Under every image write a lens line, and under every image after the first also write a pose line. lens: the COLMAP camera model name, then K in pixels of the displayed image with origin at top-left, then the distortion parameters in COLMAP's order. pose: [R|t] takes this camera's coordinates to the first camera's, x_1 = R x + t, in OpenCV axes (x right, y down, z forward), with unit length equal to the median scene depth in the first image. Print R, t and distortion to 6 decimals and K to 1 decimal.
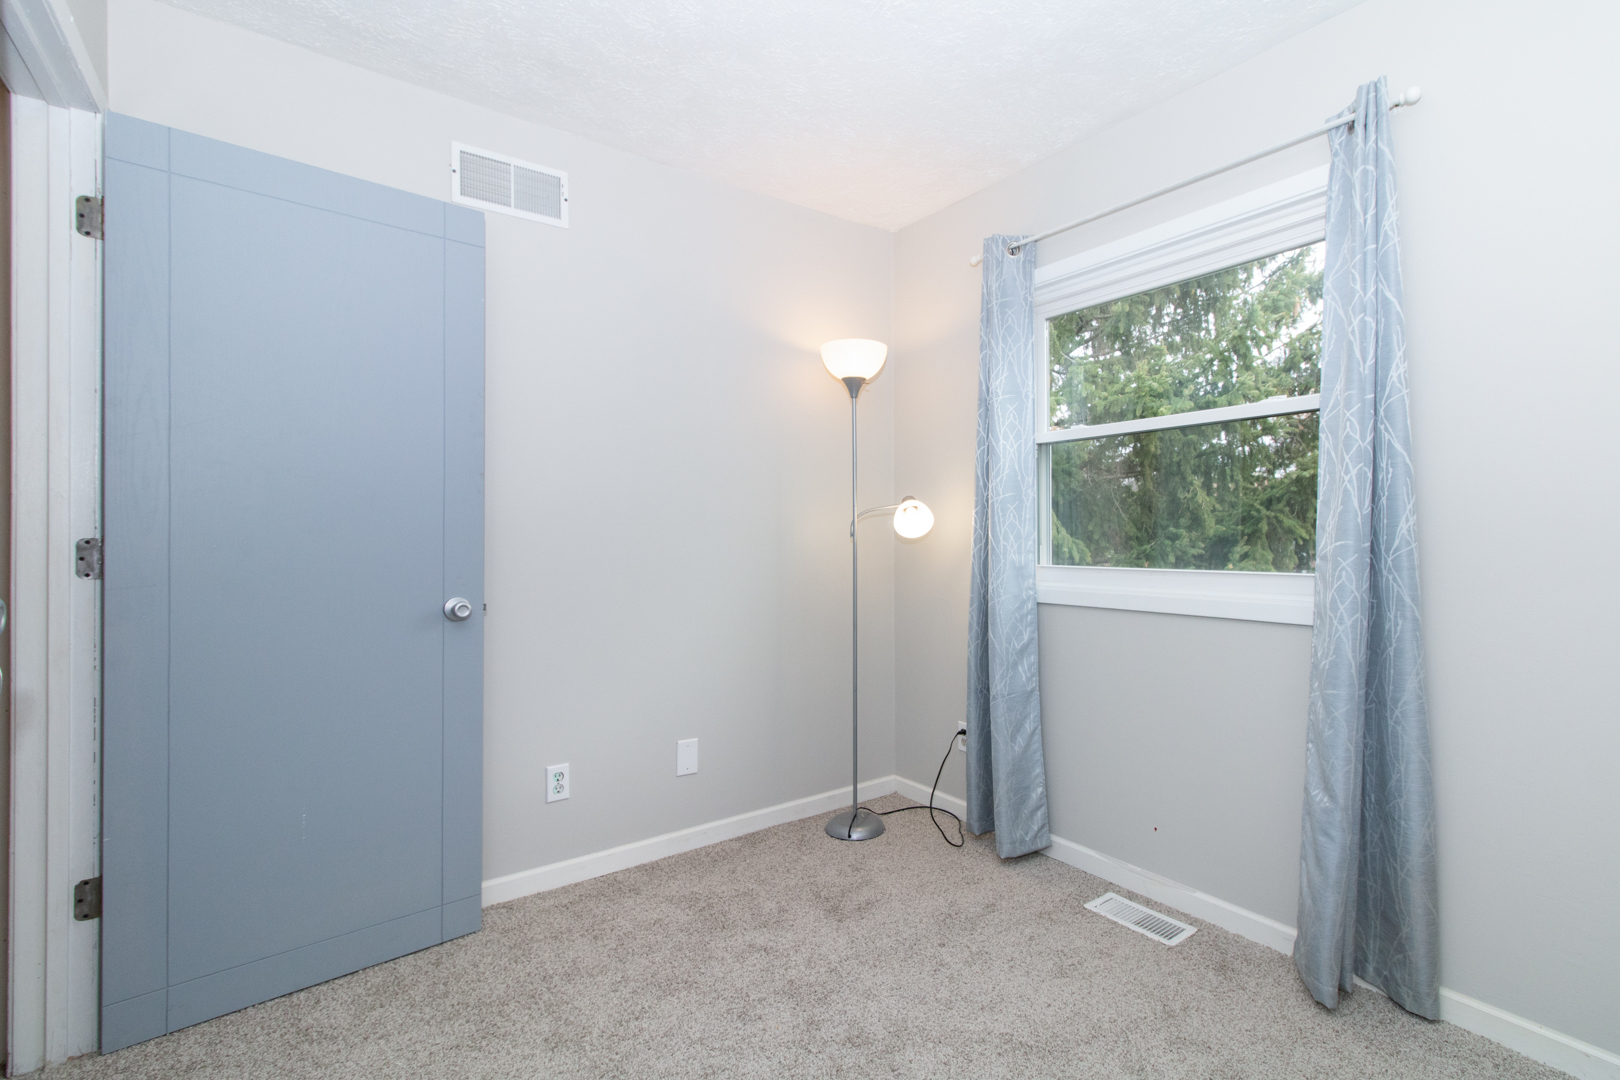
lens RADIAL K [[736.8, 0, 806.3], [0, 736.8, 512.7], [0, 0, 1]] dist [0.002141, 0.000804]
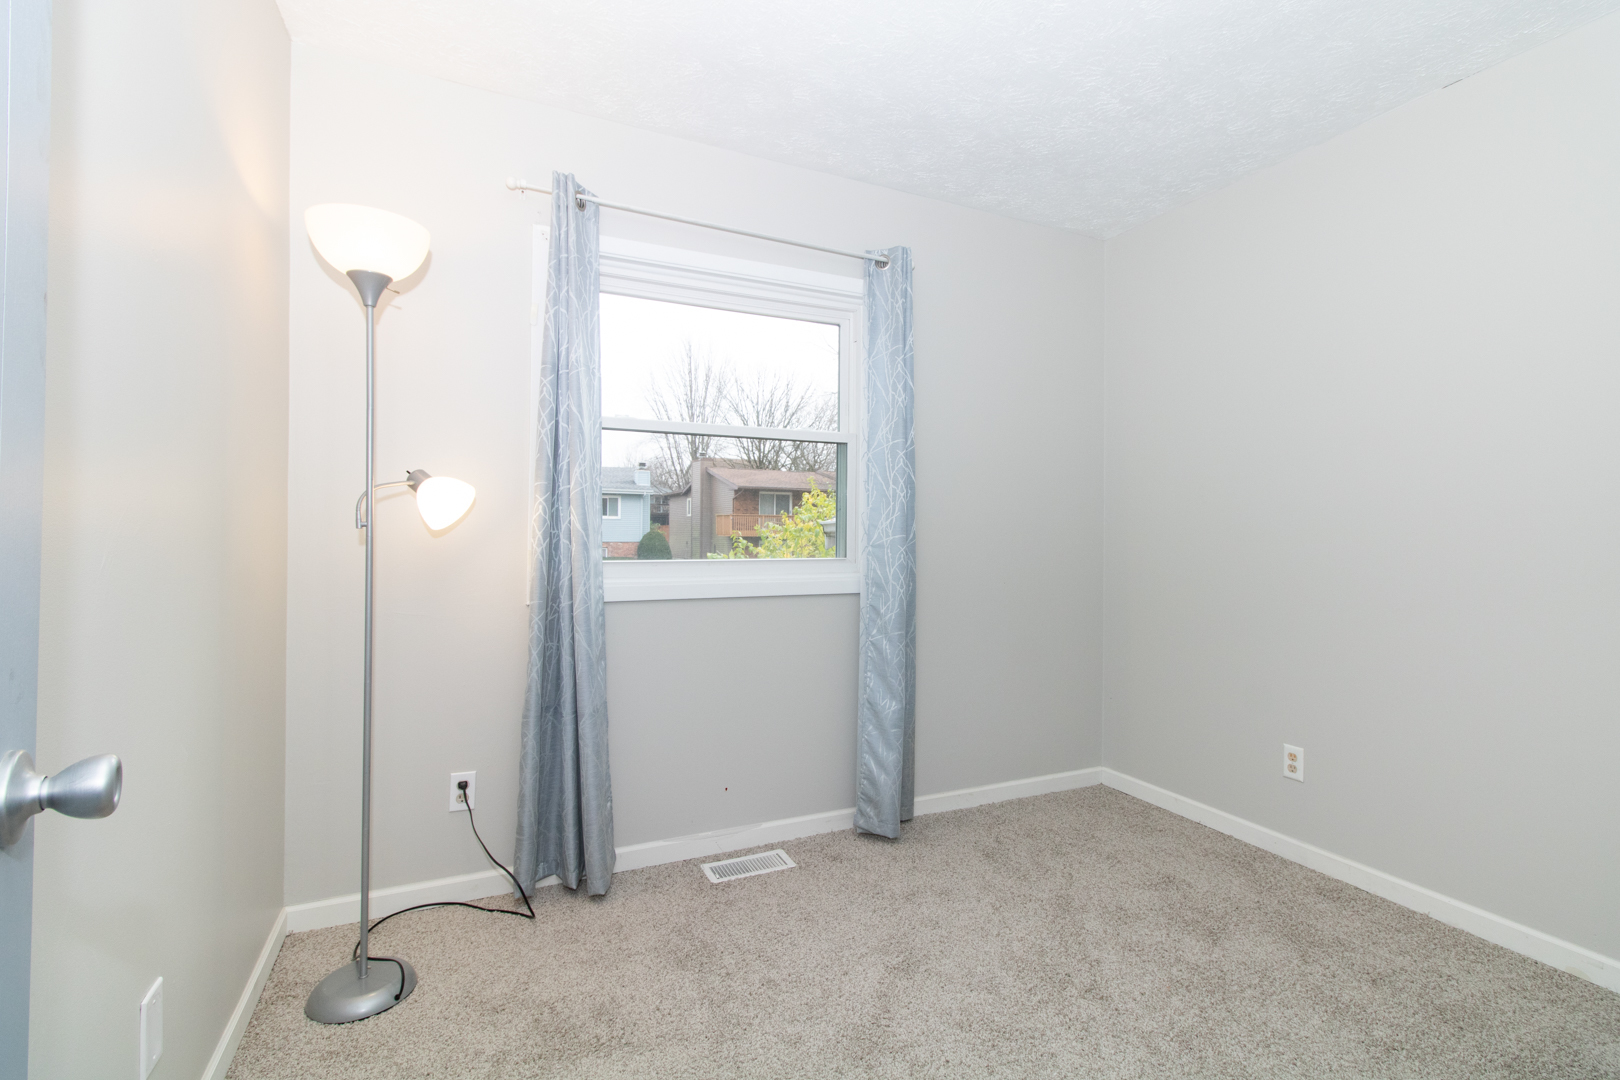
lens RADIAL K [[761.6, 0, 812.3], [0, 761.6, 528.5], [0, 0, 1]] dist [0.003570, 0.000311]
pose [[0.180873, 0.014886, 0.983394, -0.637852], [-0.039117, 0.999203, -0.007931, 0.029921], [-0.982728, -0.037033, 0.181311, 0.646853]]
